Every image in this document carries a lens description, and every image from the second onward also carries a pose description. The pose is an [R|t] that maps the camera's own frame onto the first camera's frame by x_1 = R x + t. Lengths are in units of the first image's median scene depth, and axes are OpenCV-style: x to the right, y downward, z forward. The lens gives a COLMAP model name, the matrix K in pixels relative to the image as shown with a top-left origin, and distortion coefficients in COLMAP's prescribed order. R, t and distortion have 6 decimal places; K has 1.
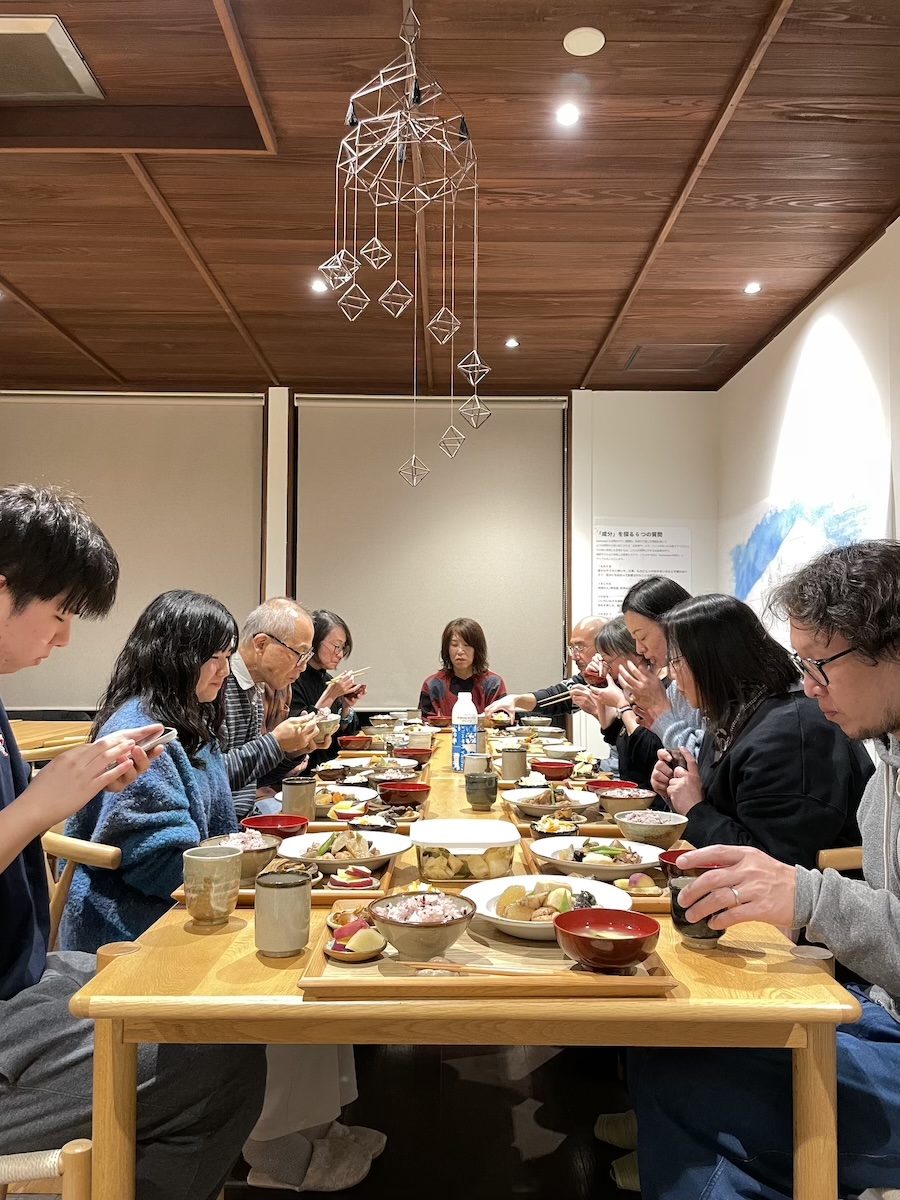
lens RADIAL K [[914.2, 0, 454.2], [0, 914.2, 602.5], [0, 0, 1]] dist [0.046668, -0.055040]
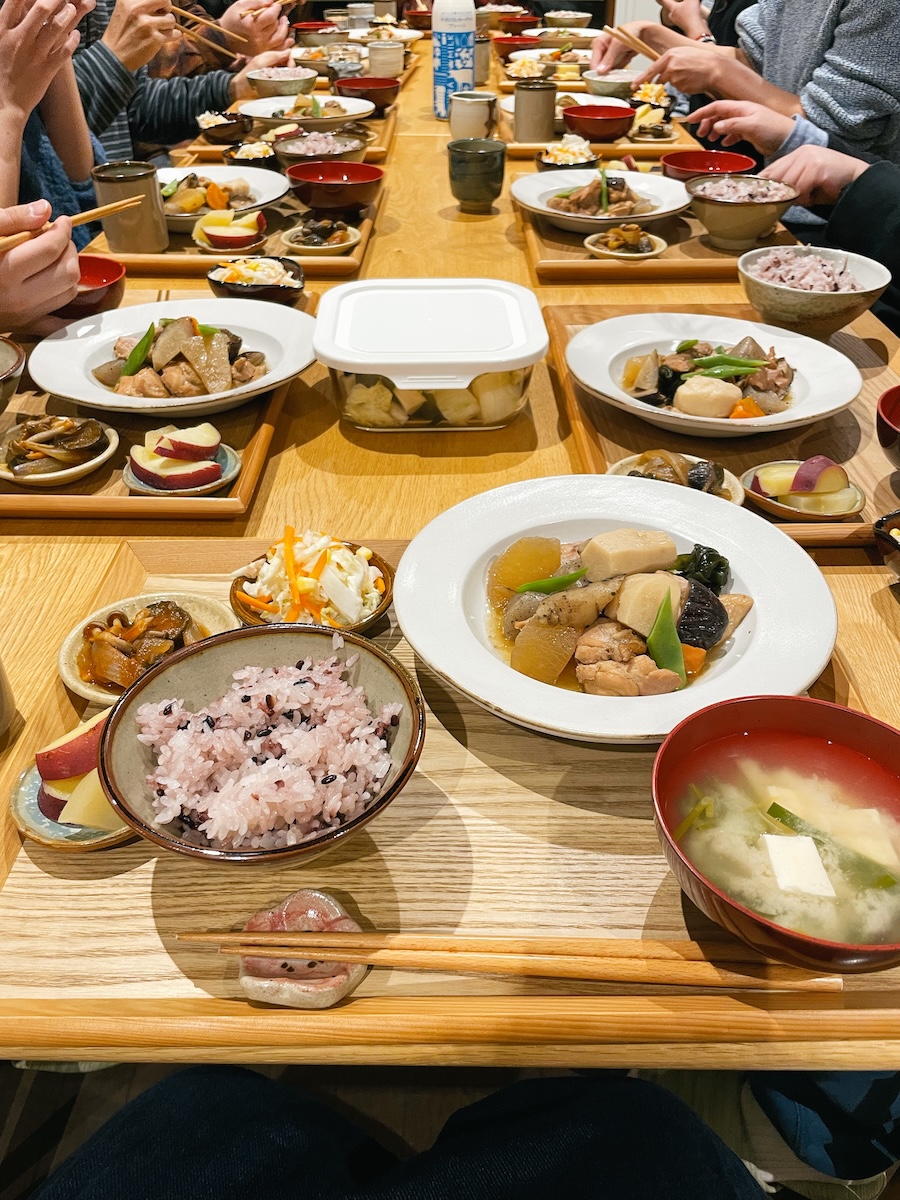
lens RADIAL K [[914.2, 0, 449.9], [0, 914.2, 599.5], [0, 0, 1]] dist [0.046668, -0.055040]
pose [[0.999966, 0.002117, -0.007928, 0.016696], [0.003473, 0.766179, 0.642617, 0.036390], [0.007435, -0.642623, 0.766146, 0.356323]]
